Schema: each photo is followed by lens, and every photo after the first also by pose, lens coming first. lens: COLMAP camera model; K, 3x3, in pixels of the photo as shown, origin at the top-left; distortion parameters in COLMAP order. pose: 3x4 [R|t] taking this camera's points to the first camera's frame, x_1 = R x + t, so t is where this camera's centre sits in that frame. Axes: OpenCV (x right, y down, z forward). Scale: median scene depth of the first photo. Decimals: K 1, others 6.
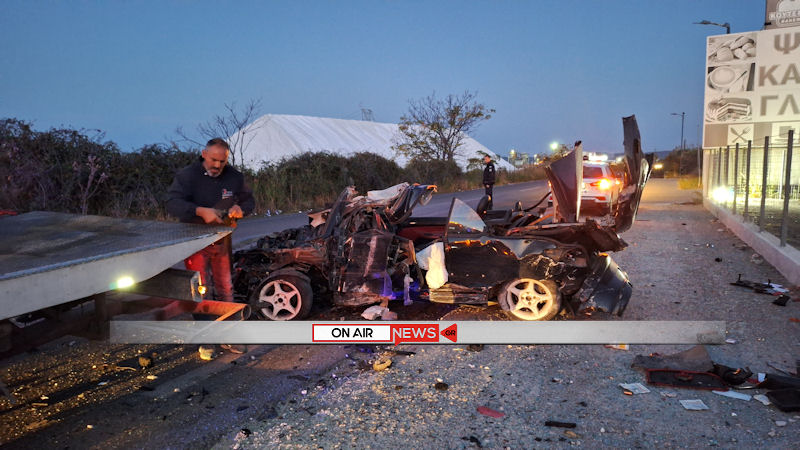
lens RADIAL K [[553.1, 0, 400.0], [0, 553.1, 225.0], [0, 0, 1]] dist [0.114485, -0.133034]
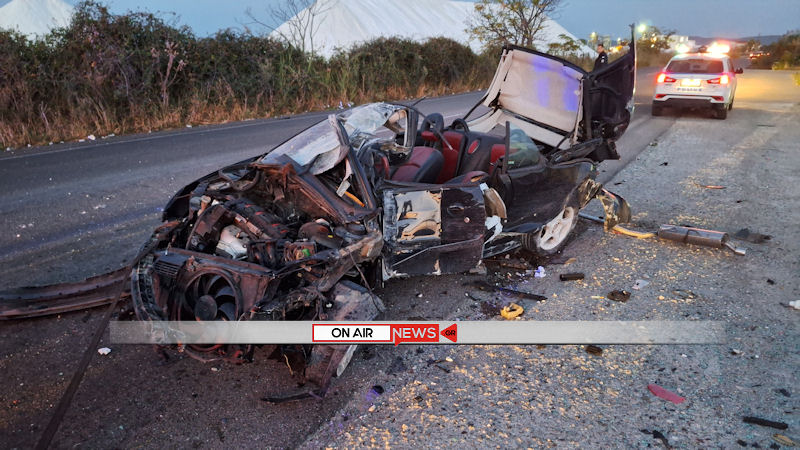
lens RADIAL K [[553.7, 0, 390.8], [0, 553.7, 228.2], [0, 0, 1]] dist [0.122629, -0.179199]
pose [[0.991841, 0.051278, -0.116717, -0.031377], [-0.026614, 0.978652, 0.203793, -0.013577], [0.124675, -0.199023, 0.972032, 0.034490]]
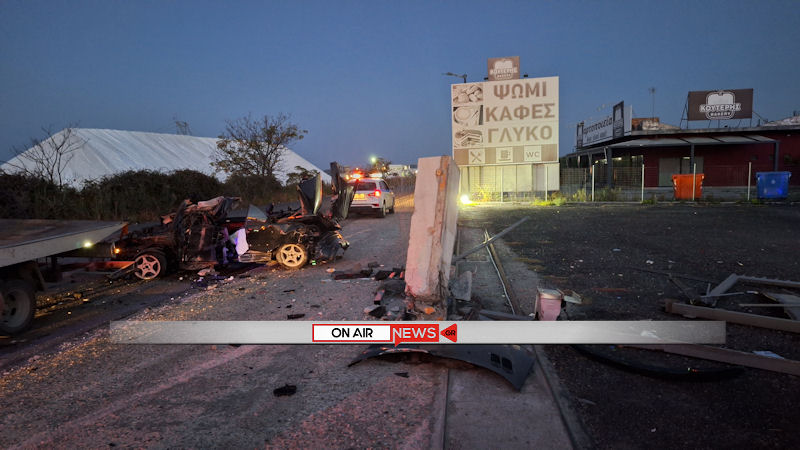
lens RADIAL K [[553.7, 0, 390.8], [0, 553.7, 228.2], [0, 0, 1]] dist [0.122629, -0.179199]
pose [[0.957244, -0.043329, 0.286019, 0.004052], [0.048204, 0.998787, -0.010022, 0.022448], [-0.285238, 0.023381, 0.958172, -0.277647]]
